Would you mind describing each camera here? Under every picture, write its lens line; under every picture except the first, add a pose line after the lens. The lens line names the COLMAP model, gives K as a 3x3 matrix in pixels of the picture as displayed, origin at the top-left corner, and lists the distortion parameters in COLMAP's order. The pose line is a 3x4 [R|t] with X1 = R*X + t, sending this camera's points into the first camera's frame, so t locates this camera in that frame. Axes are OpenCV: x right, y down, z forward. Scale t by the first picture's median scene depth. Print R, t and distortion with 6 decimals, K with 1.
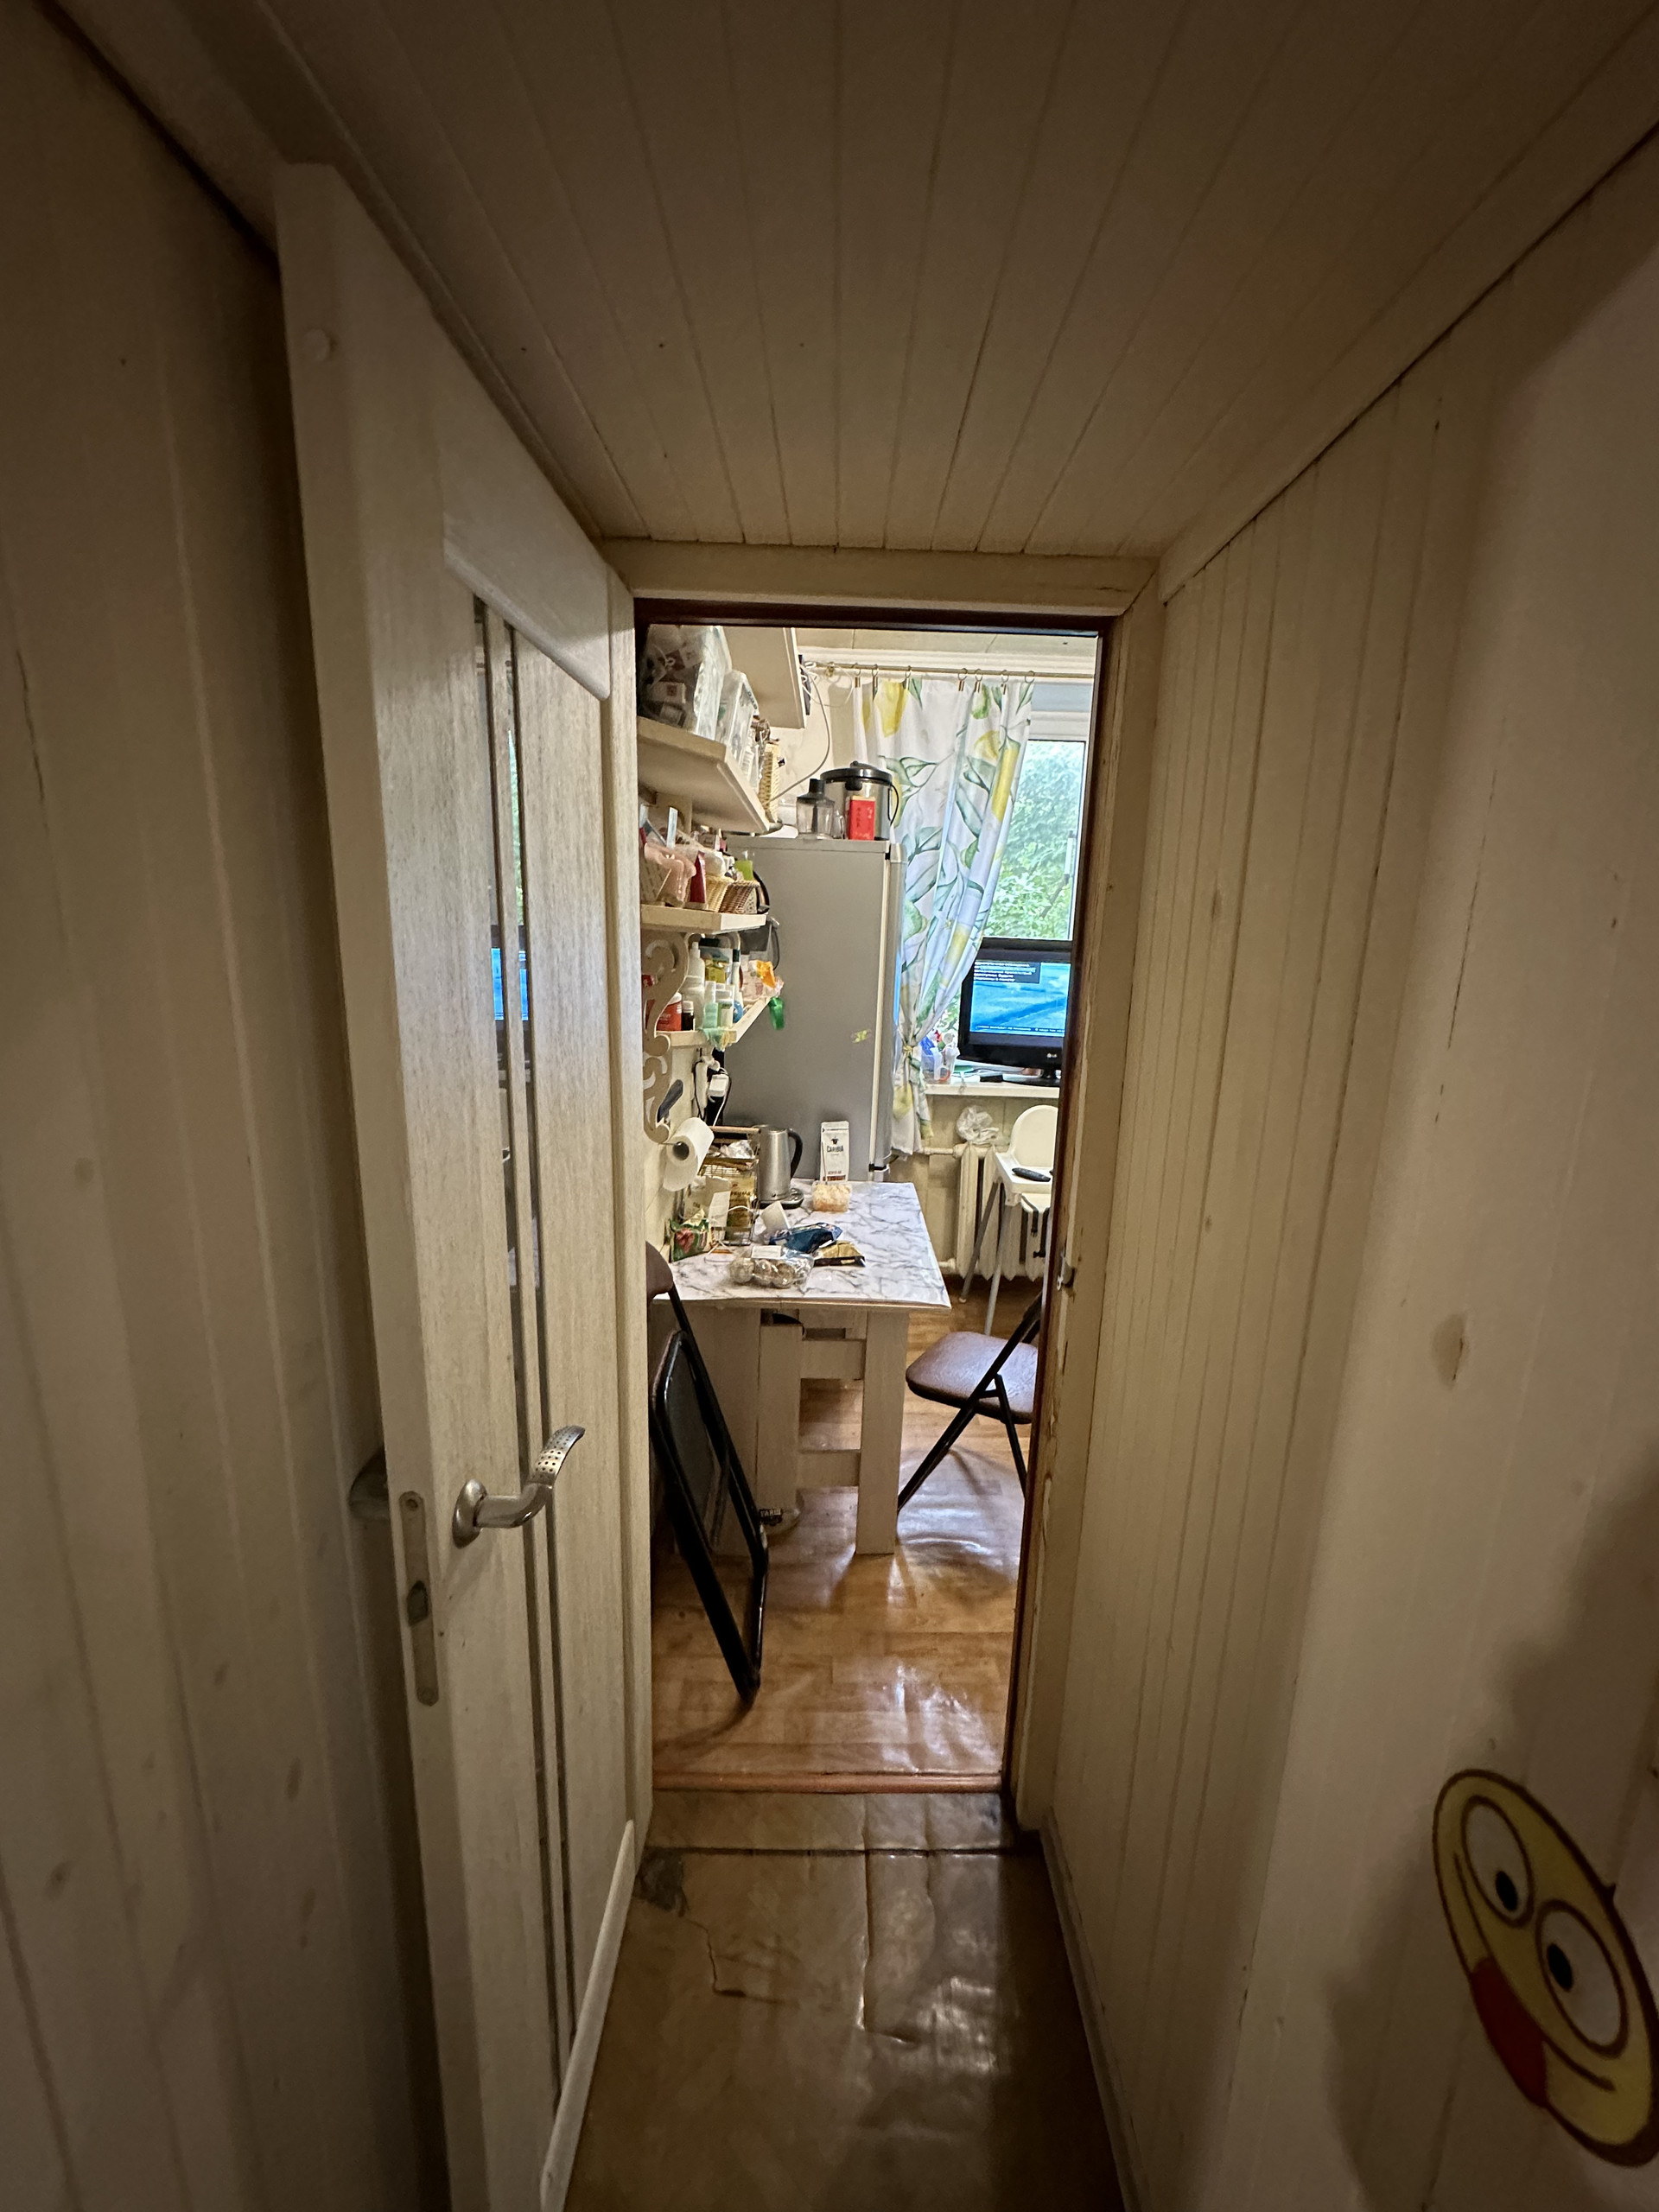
lens RADIAL K [[882.9, 0, 828.3], [0, 882.9, 1111.7], [0, 0, 1]] dist [-0.004225, 0.001239]
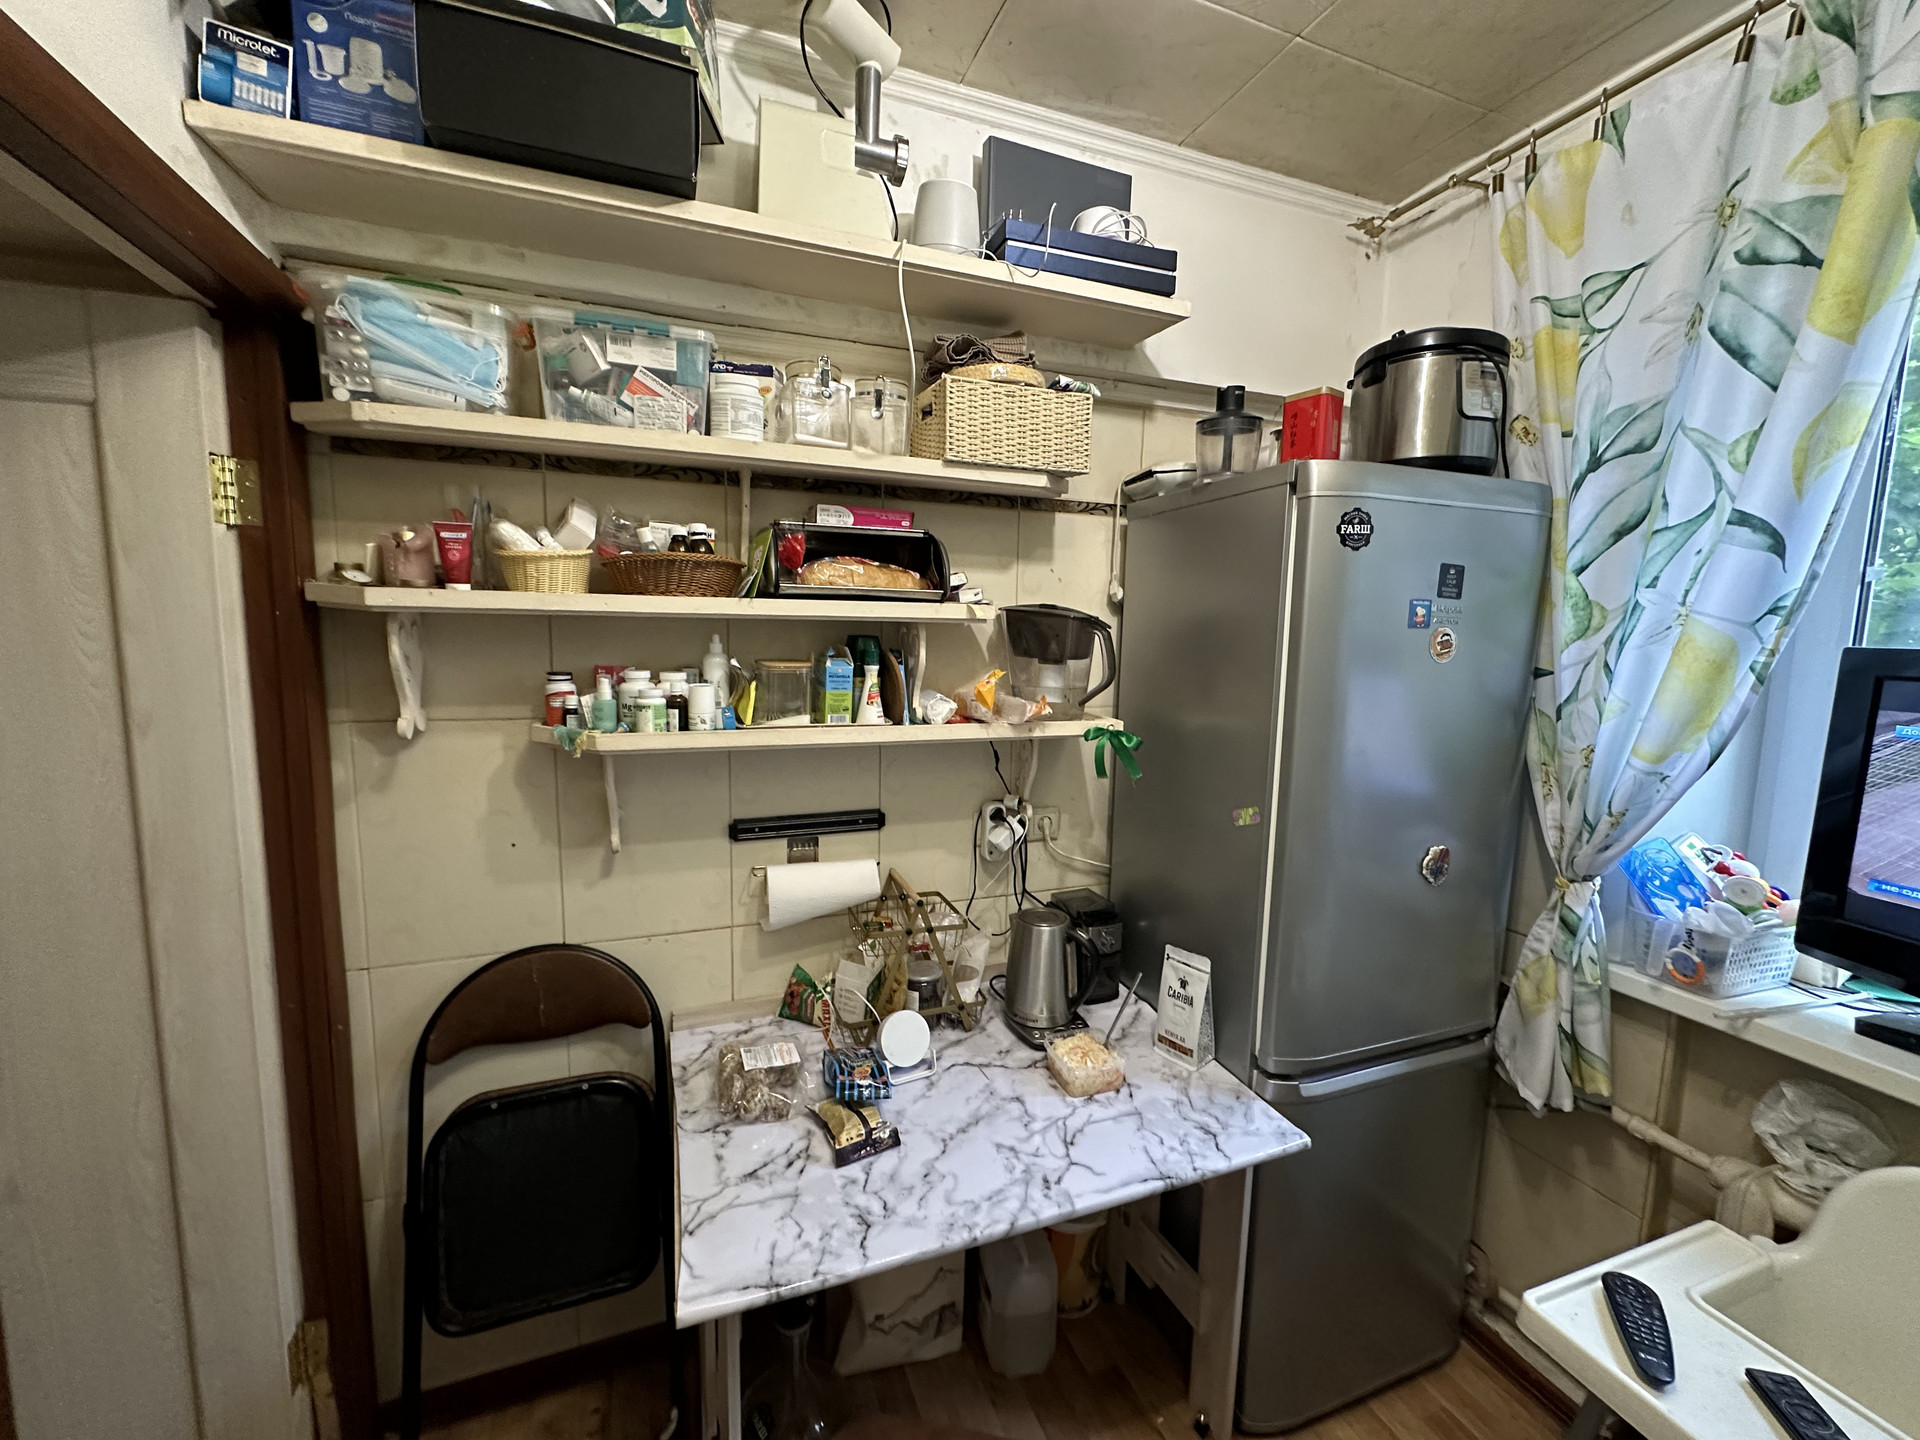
lens RADIAL K [[766.3, 0, 962.6], [0, 766.3, 718.6], [0, 0, 1]] dist [-0.004225, 0.001239]
pose [[0.354024, 0.080349, -0.931778, 0.341906], [-0.201677, 0.979421, 0.007832, -0.093489], [0.913232, 0.185146, 0.362943, 0.533211]]
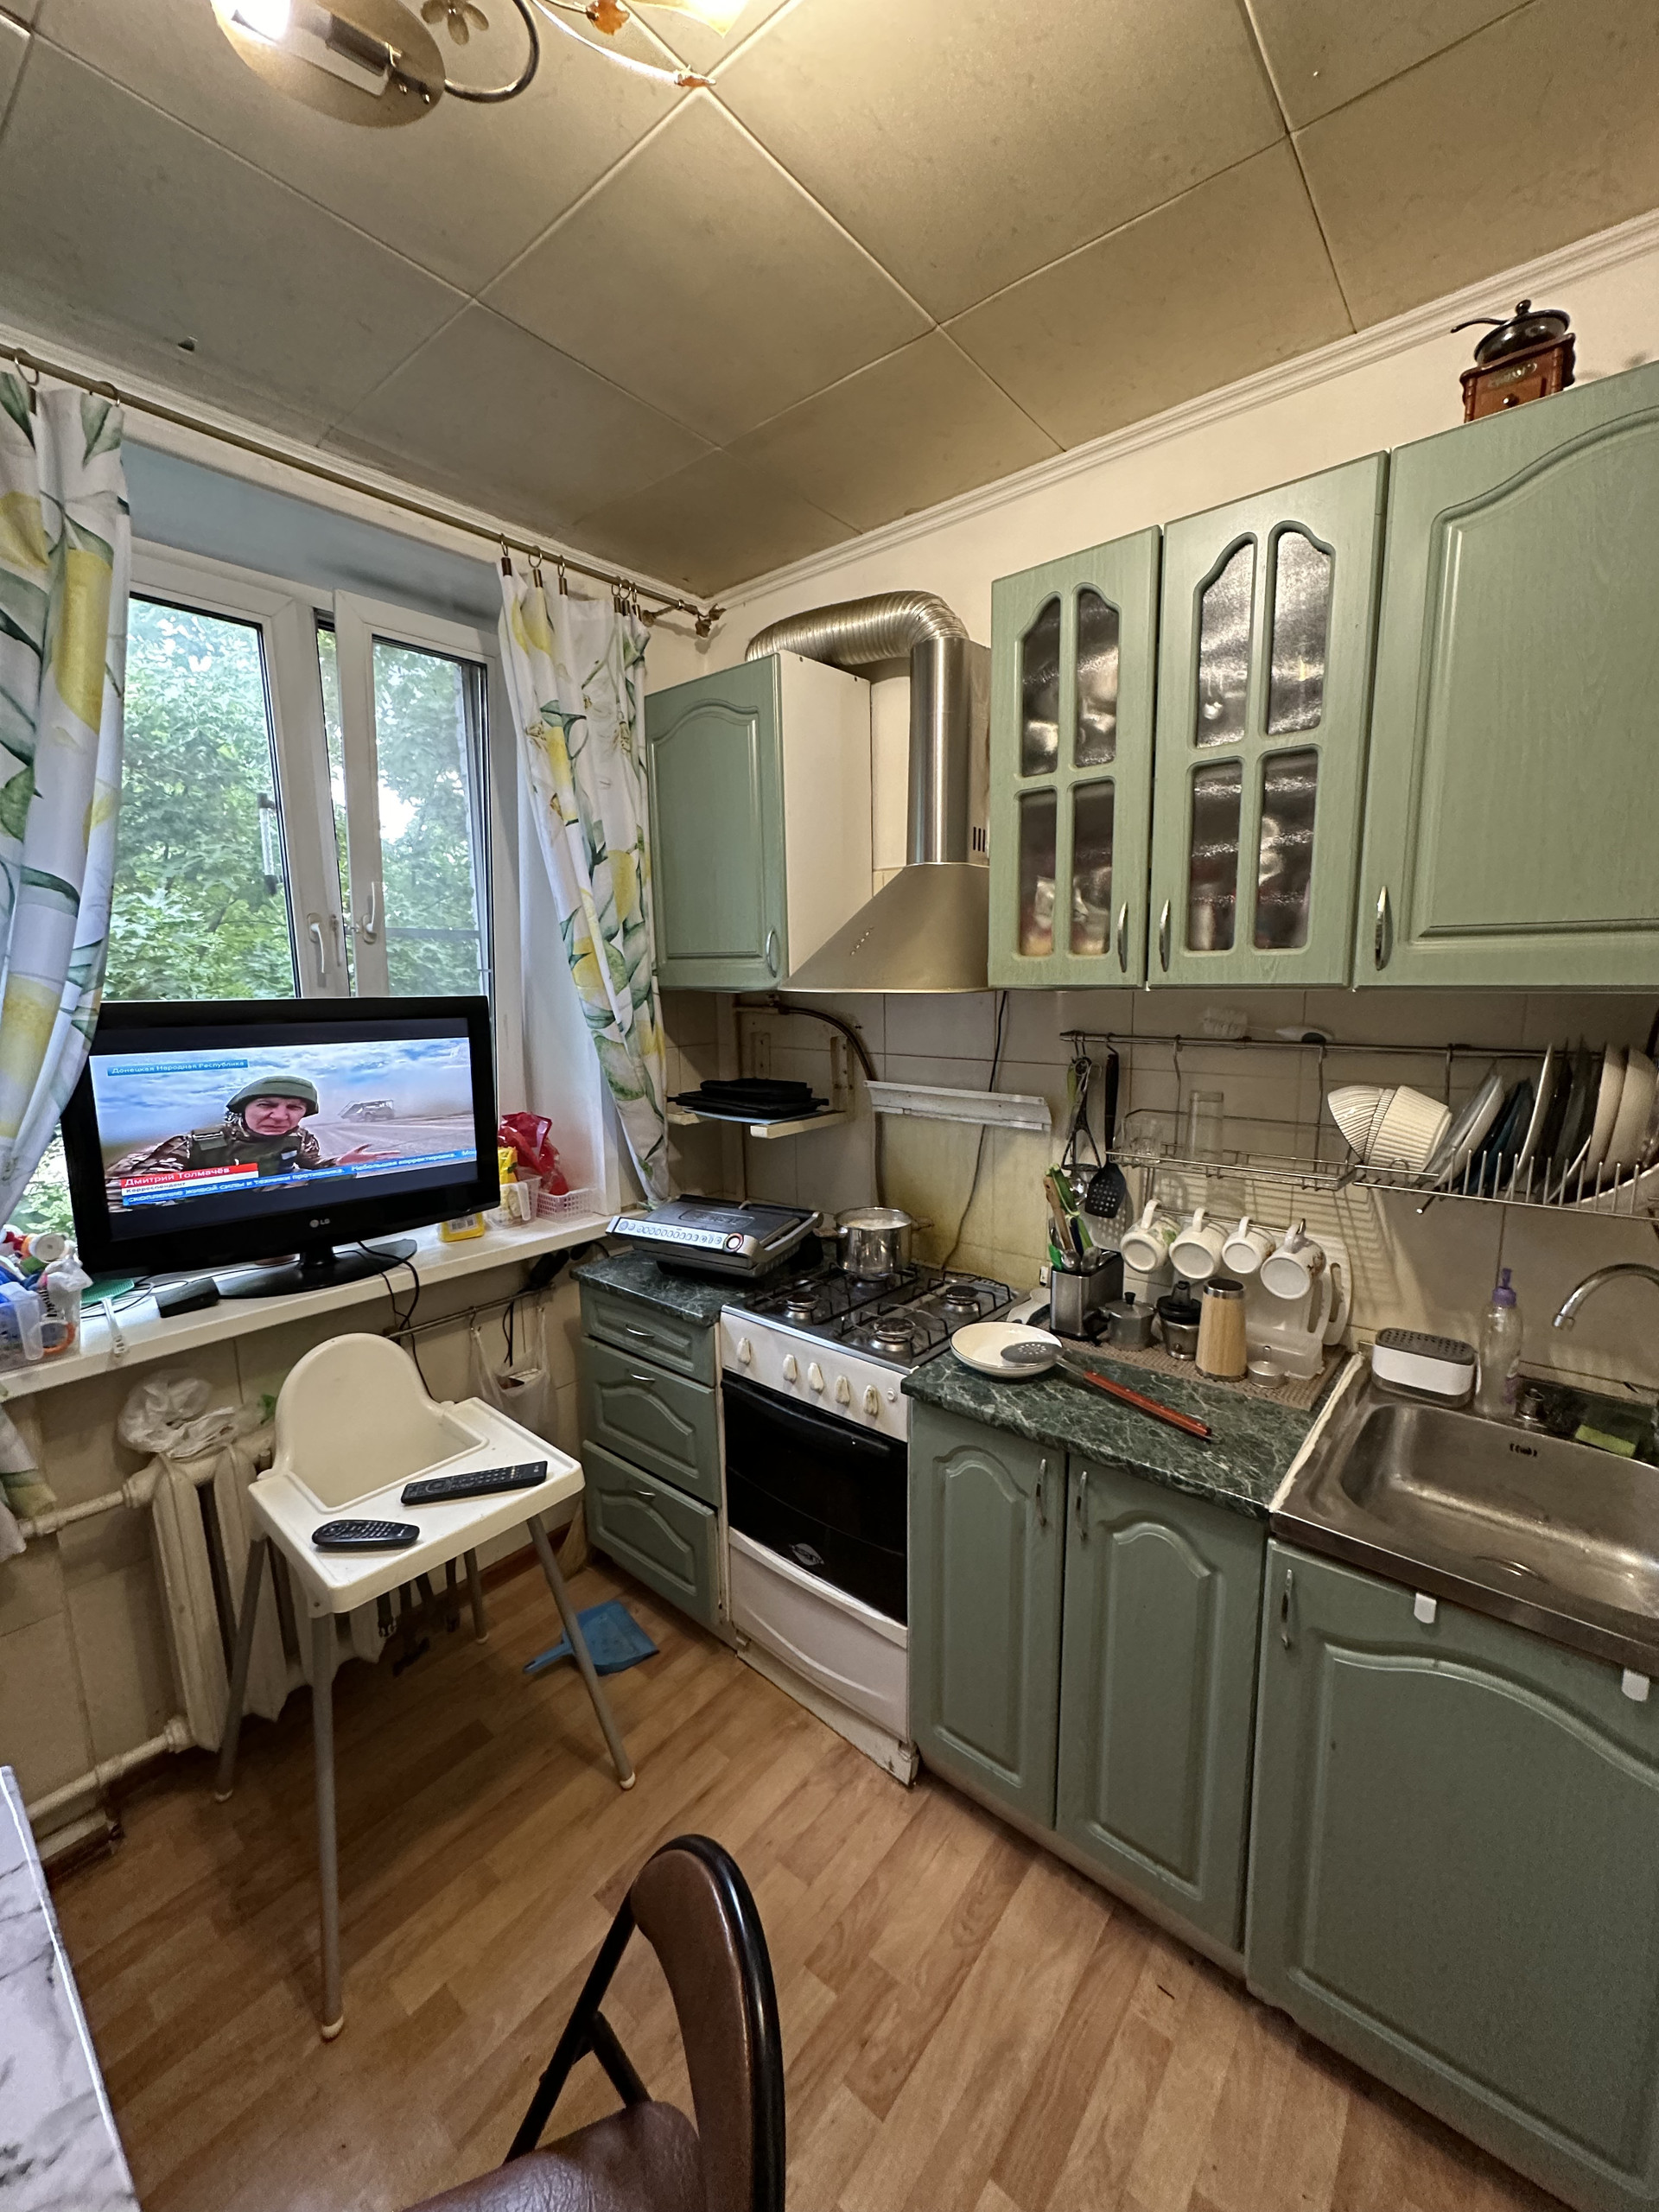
lens RADIAL K [[882.9, 0, 828.7], [0, 882.9, 1109.5], [0, 0, 1]] dist [-0.004225, 0.001239]
pose [[0.645165, -0.156752, 0.747791, 0.073908], [0.193793, 0.980295, 0.038293, -0.093396], [-0.739058, 0.120211, 0.662829, 0.449226]]
